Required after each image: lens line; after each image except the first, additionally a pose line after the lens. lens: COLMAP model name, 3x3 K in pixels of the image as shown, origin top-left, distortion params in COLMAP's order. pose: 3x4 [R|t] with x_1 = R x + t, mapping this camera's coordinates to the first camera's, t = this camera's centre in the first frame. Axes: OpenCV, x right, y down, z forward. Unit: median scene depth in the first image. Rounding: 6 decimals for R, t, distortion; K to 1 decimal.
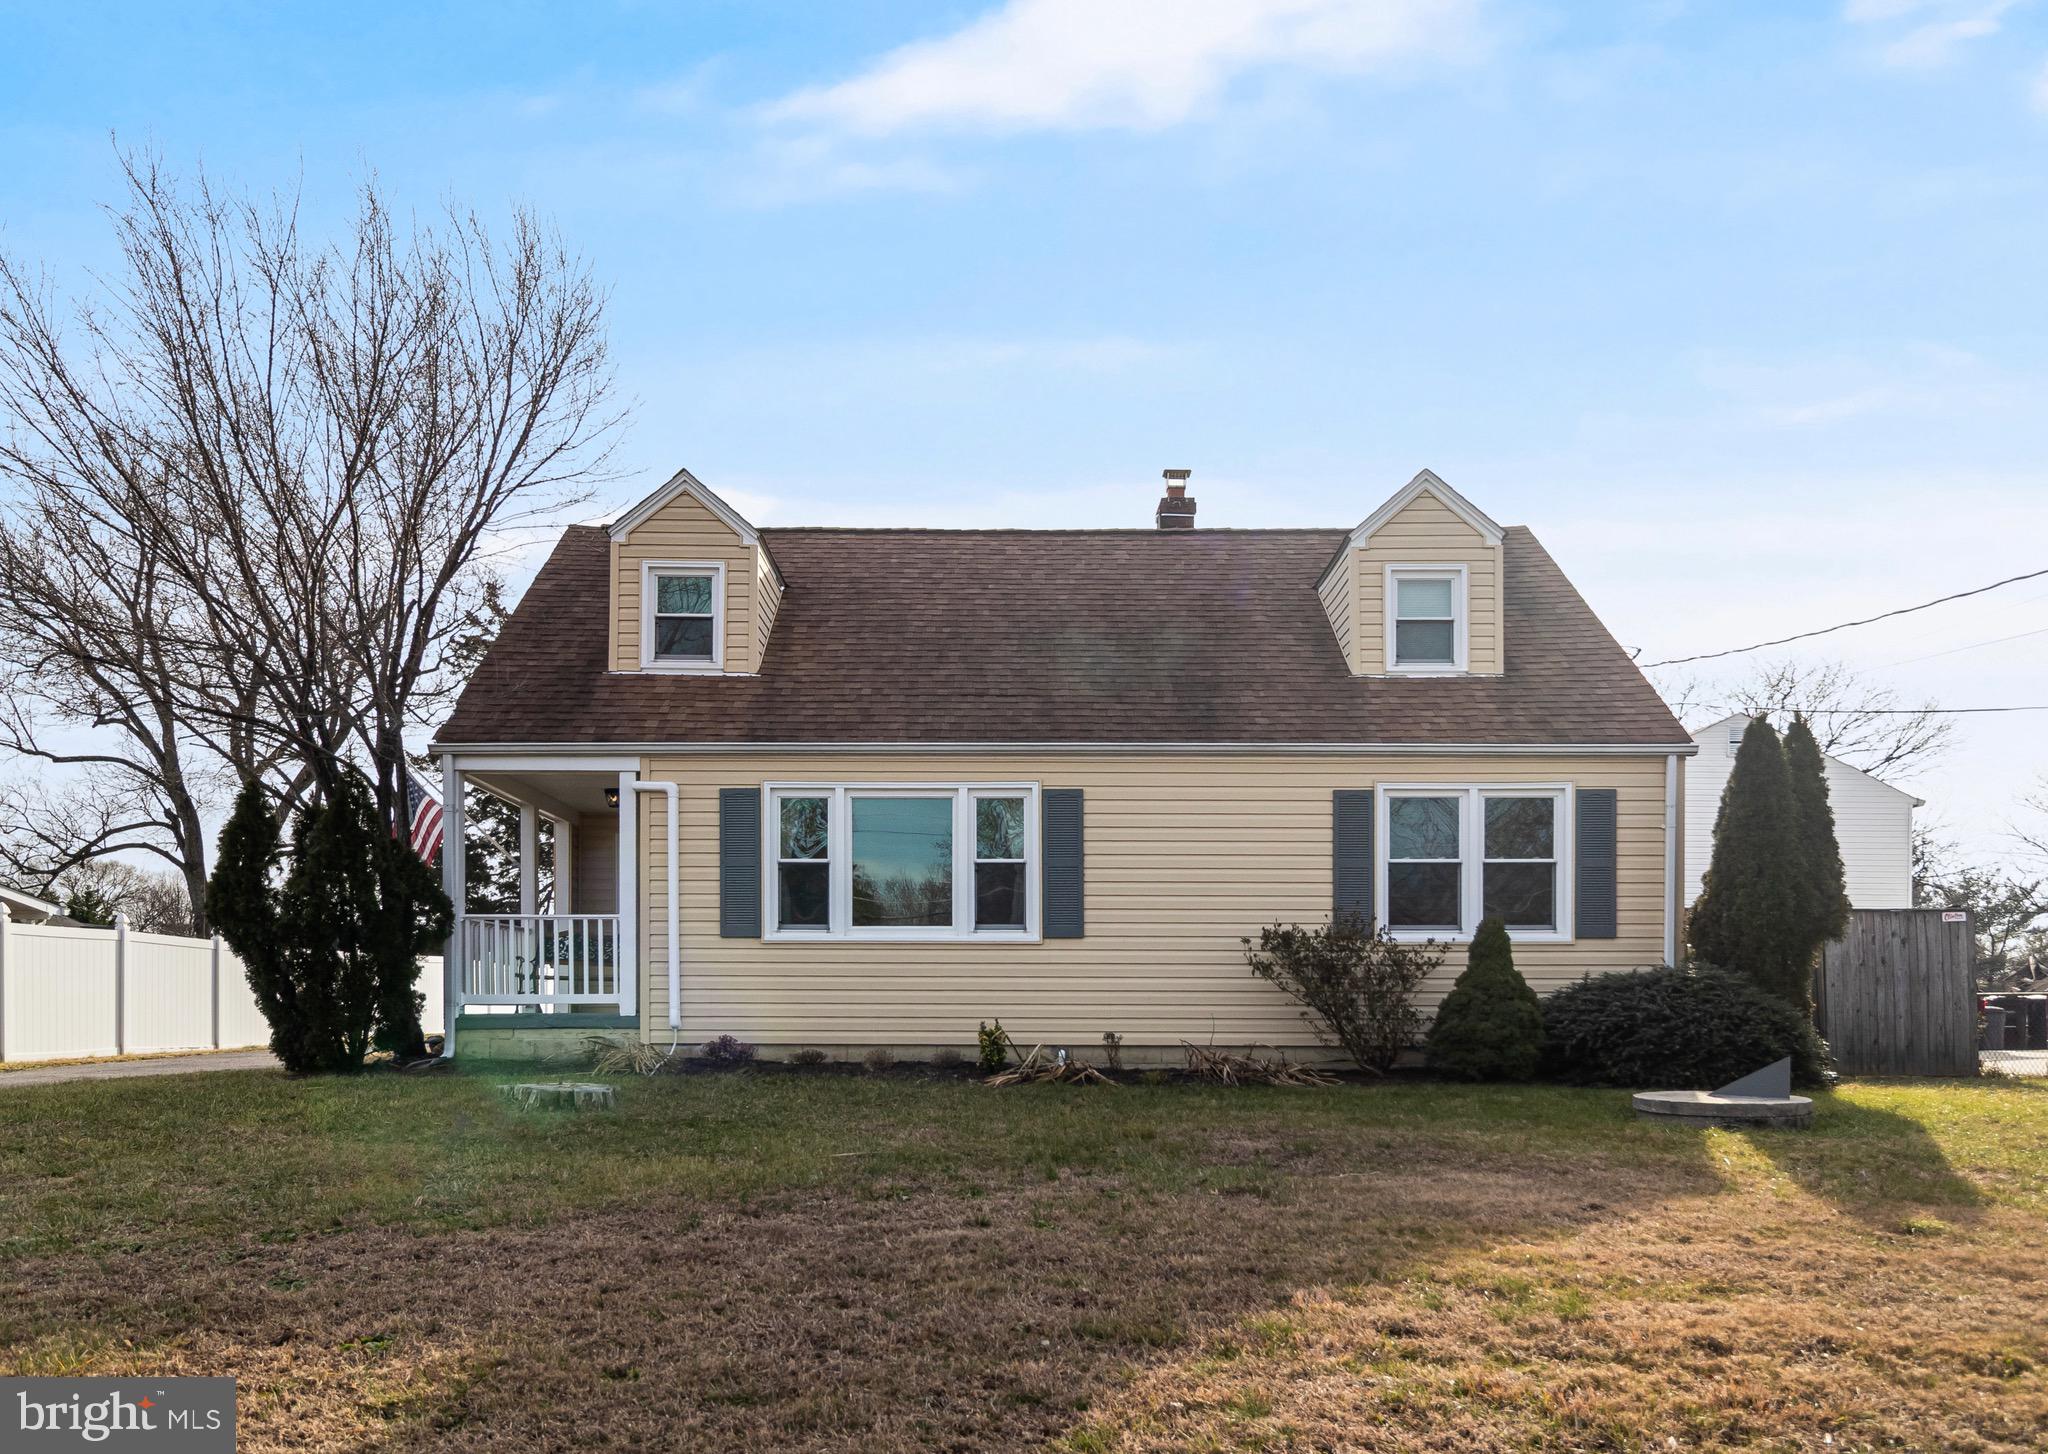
lens RADIAL K [[1154.6, 0, 1023.9], [0, 1154.6, 729.4], [0, 0, 1]] dist [0.007649, 0.000466]
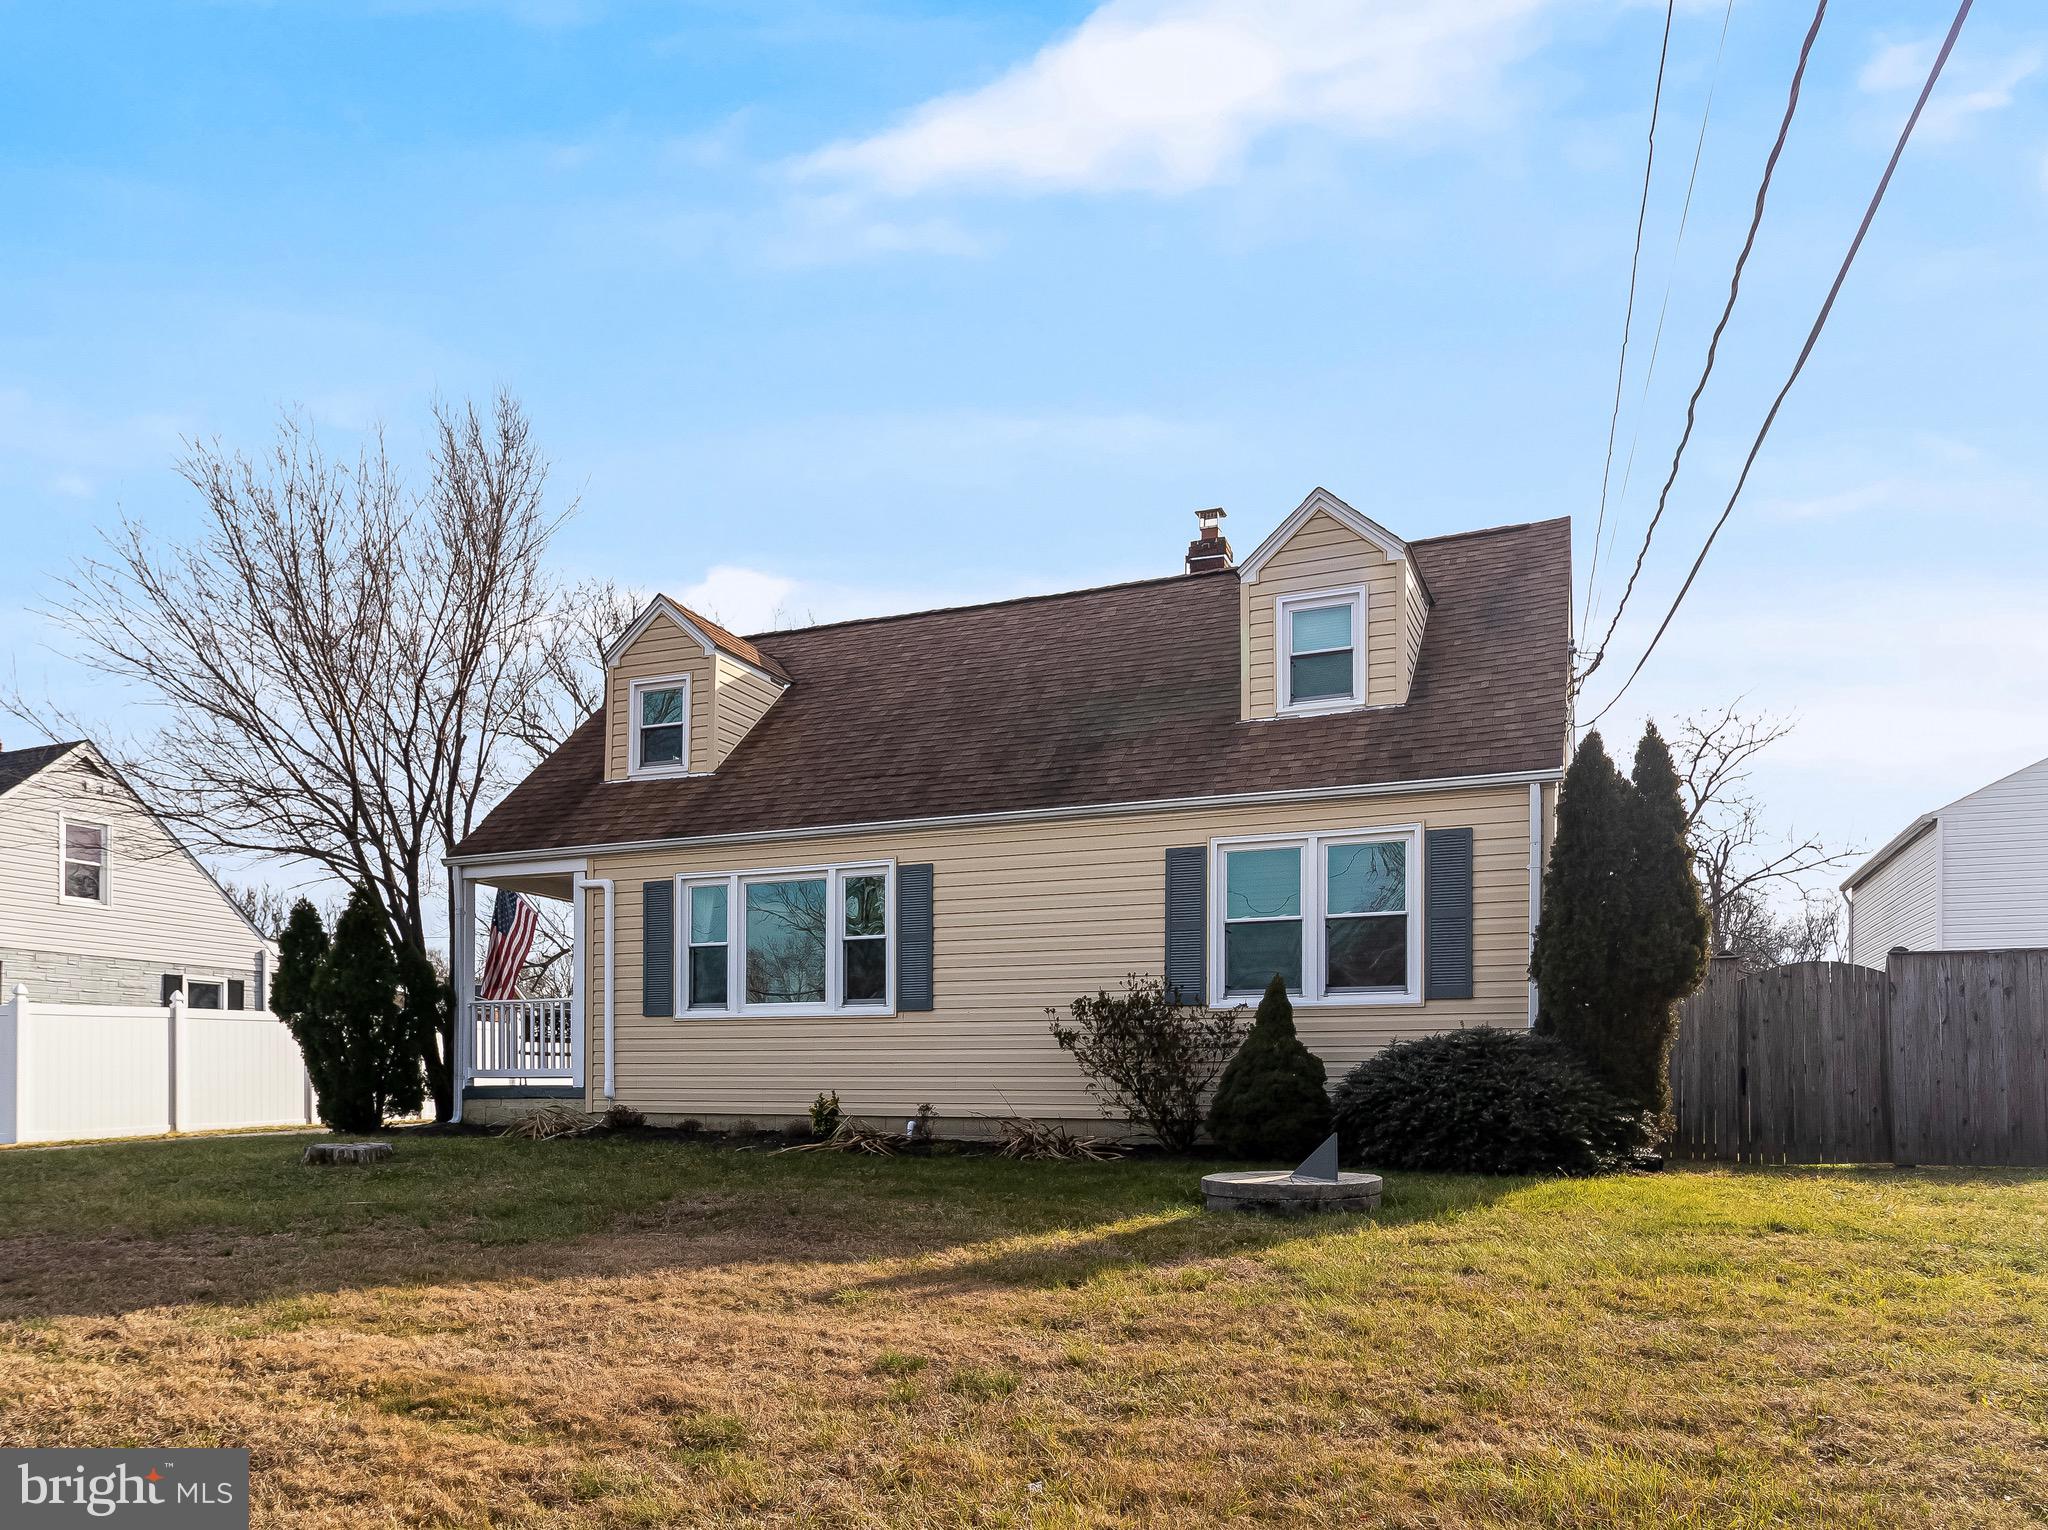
lens RADIAL K [[1202.4, 0, 1023.3], [0, 1202.4, 762.1], [0, 0, 1]] dist [0.010001, 0.000785]
pose [[0.939236, -0.088835, -0.331579, 0.485770], [0.082402, 0.996038, -0.033440, 0.004756], [0.333236, 0.004085, 0.942834, 0.026169]]
